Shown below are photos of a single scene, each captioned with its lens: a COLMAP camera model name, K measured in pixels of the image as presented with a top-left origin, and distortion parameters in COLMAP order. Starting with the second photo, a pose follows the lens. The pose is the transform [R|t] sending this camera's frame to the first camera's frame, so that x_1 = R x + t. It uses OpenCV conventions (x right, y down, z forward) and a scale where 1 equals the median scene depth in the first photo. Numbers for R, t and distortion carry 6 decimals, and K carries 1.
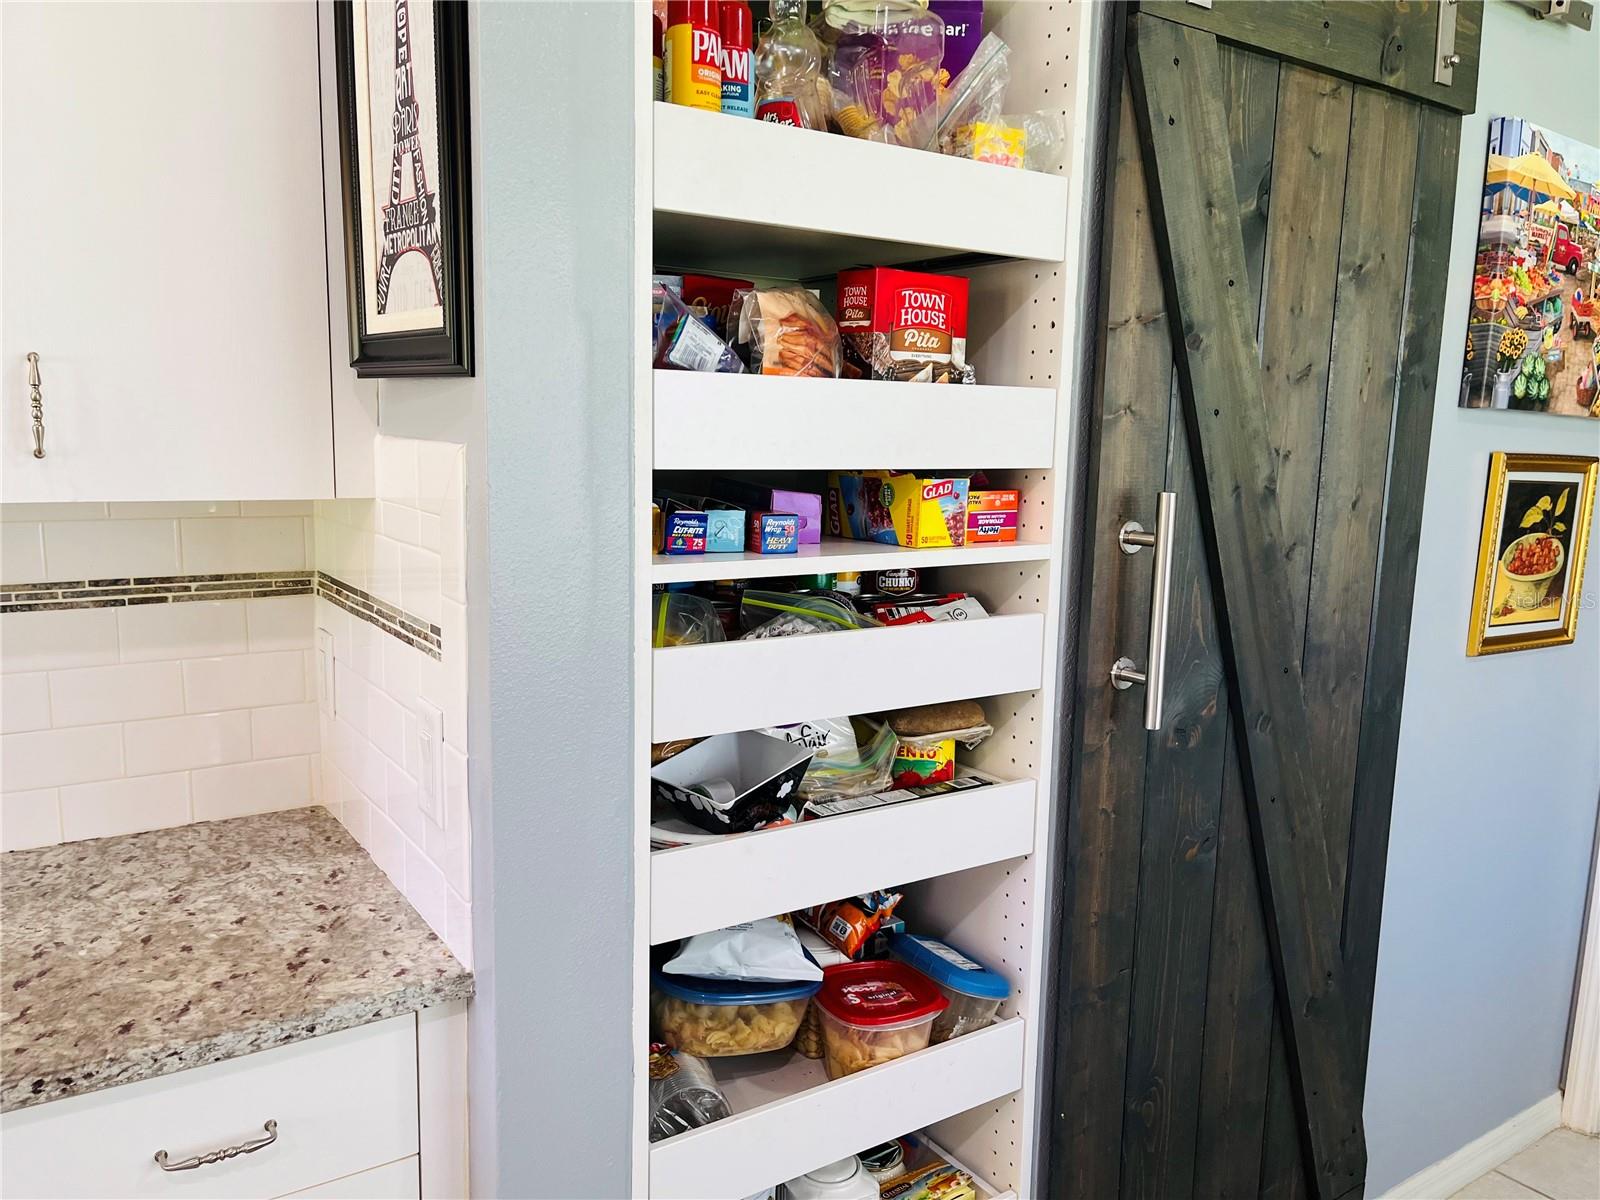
lens RADIAL K [[1218.1, 0, 800.0], [0, 1218.1, 600.0], [0, 0, 1]] dist [0.055879, -0.088602]
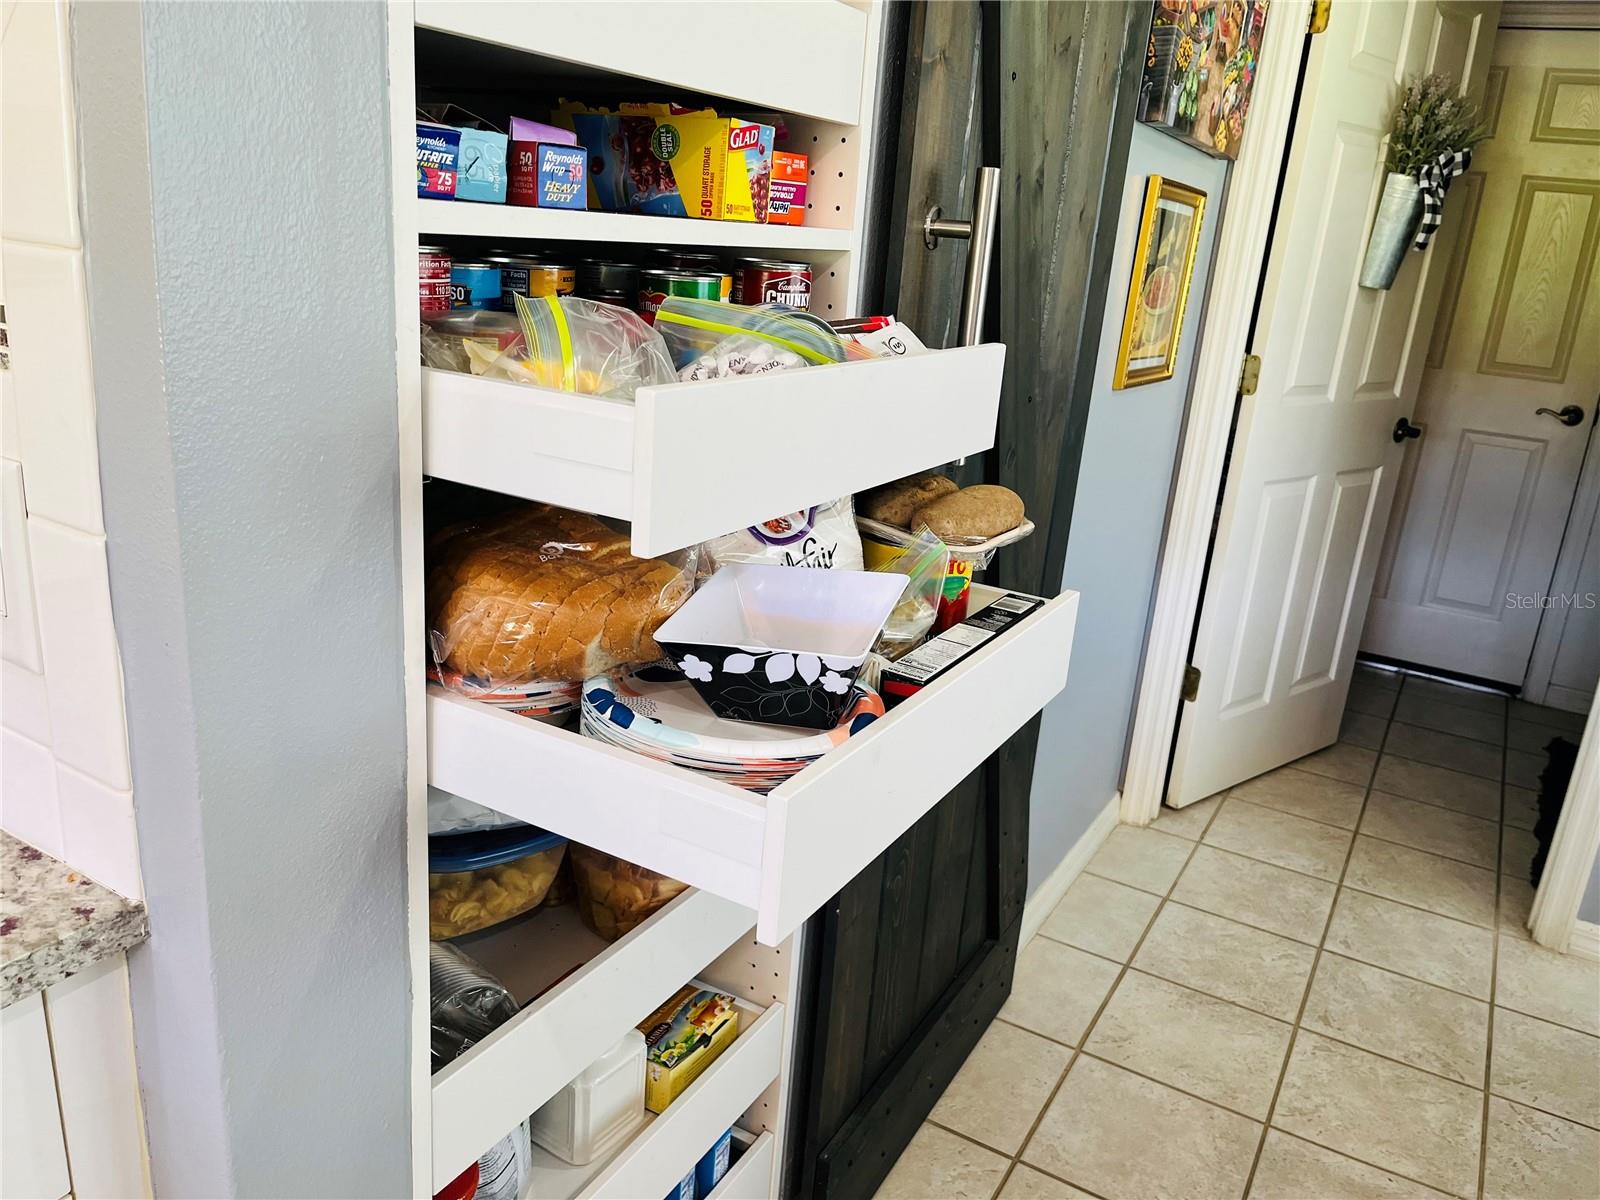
lens RADIAL K [[1236.0, 0, 822.8], [0, 1236.0, 599.7], [0, 0, 1]] dist [0.060600, -0.102173]
pose [[0.891130, -0.084906, 0.445734, -0.188757], [0.002926, 0.983392, 0.181473, 0.043122], [-0.453739, -0.160411, 0.876578, 0.287064]]
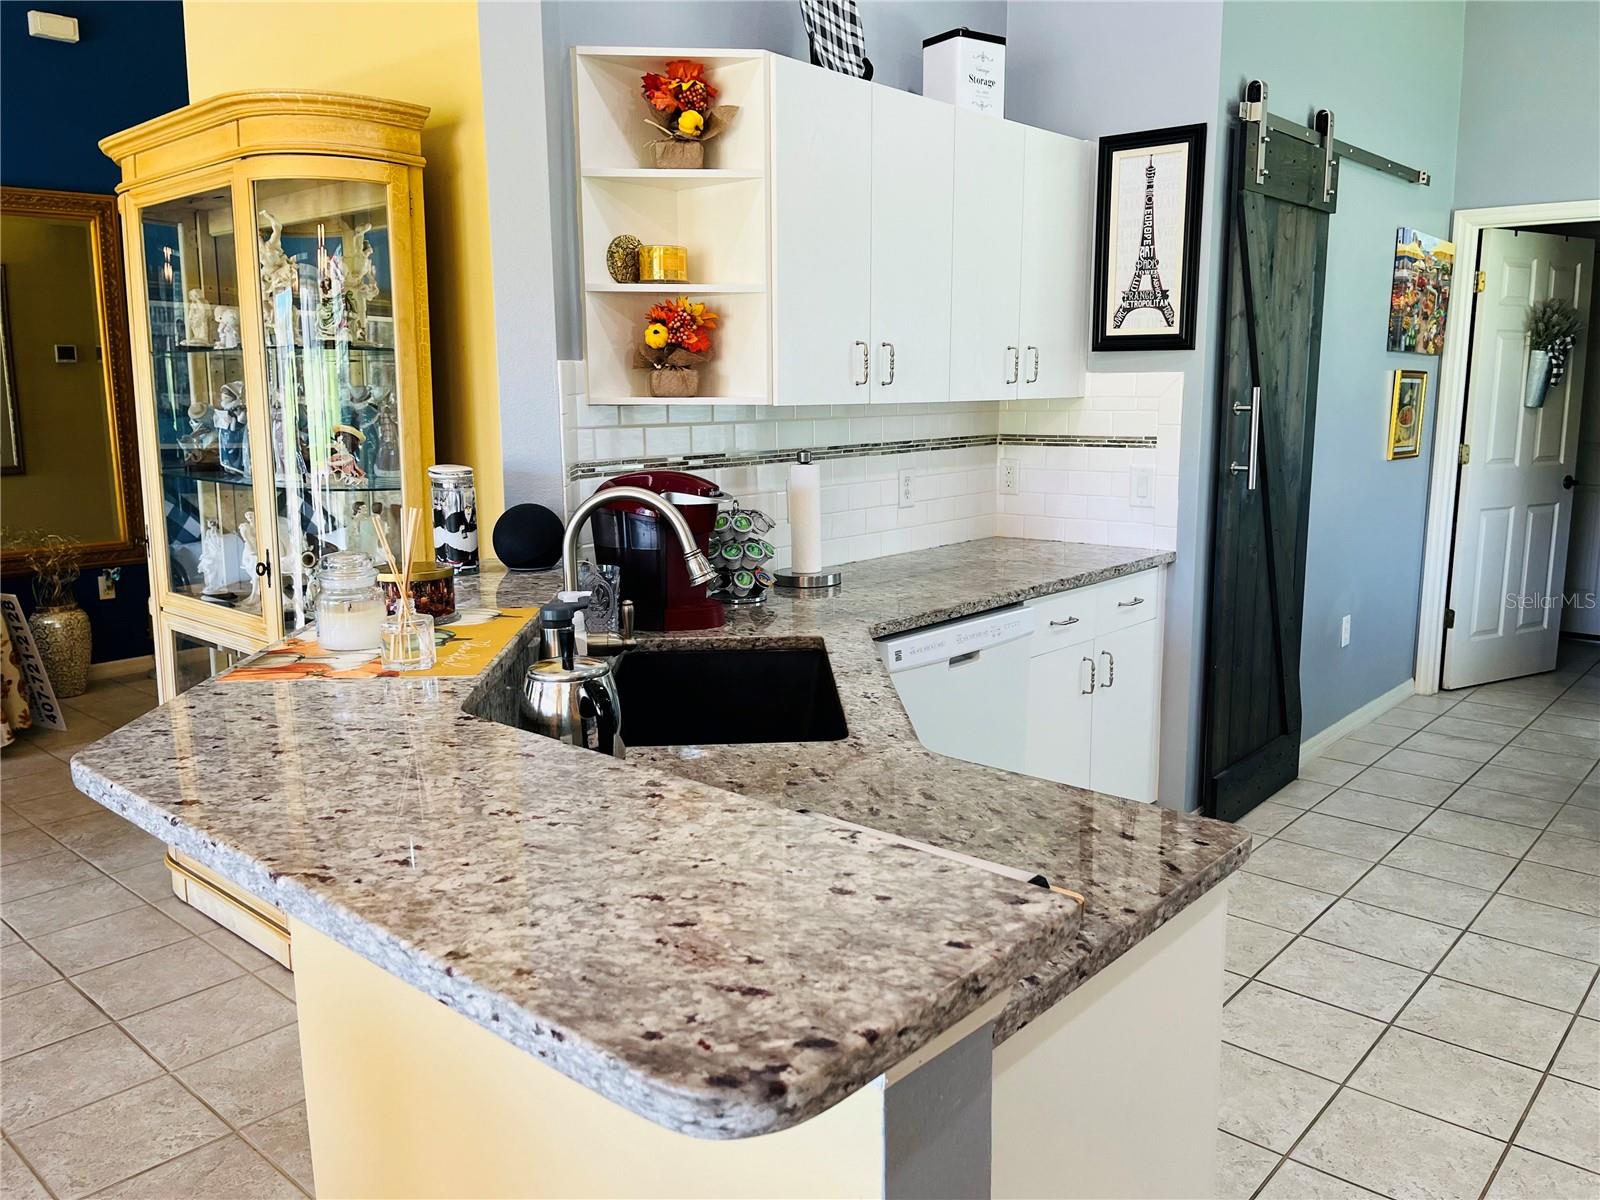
lens RADIAL K [[1218.1, 0, 800.0], [0, 1218.1, 600.0], [0, 0, 1]] dist [0.055879, -0.088602]
pose [[0.971395, -0.073975, 0.225653, -1.527103], [0.066106, 0.996918, 0.042242, 0.196644], [-0.228082, -0.026116, 0.973292, -1.421008]]
